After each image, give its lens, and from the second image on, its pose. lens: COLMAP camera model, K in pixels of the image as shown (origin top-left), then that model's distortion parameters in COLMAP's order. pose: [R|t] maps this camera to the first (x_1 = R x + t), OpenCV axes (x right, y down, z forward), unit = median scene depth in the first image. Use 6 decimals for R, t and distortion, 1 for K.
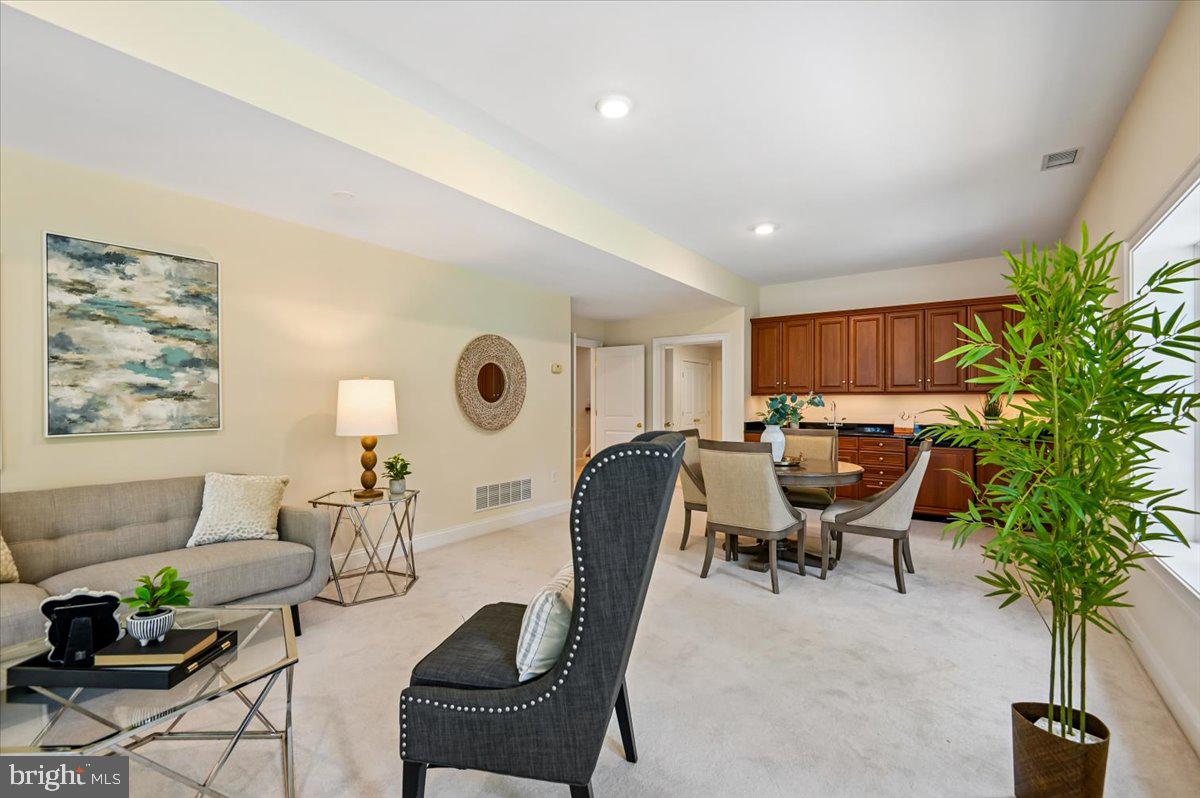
lens RADIAL K [[546.5, 0, 602.7], [0, 546.5, 404.8], [0, 0, 1]] dist [0.019161, -0.000144]
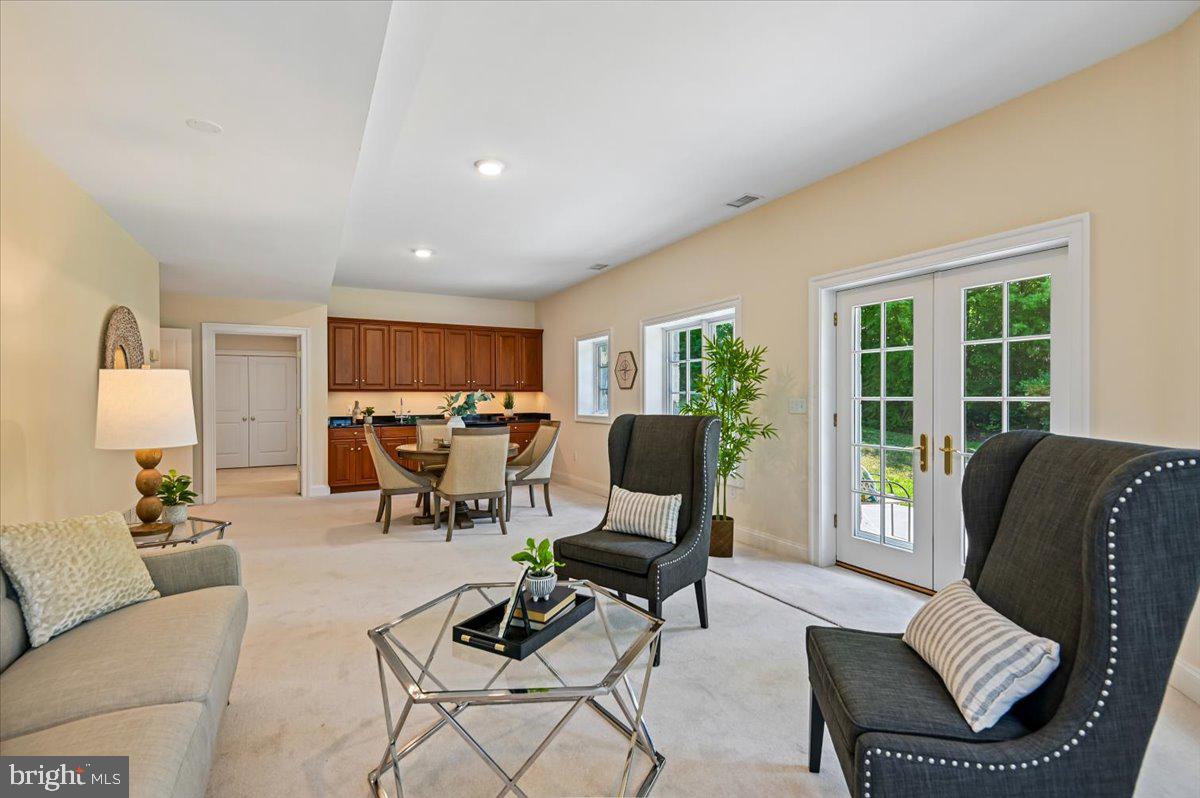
lens RADIAL K [[546.5, 0, 602.7], [0, 546.5, 404.8], [0, 0, 1]] dist [0.019161, -0.000144]
pose [[0.452828, -0.017360, 0.891429, -0.540880], [0.012081, 0.999838, 0.013335, -0.001071], [-0.891516, 0.004731, 0.452965, 0.100876]]
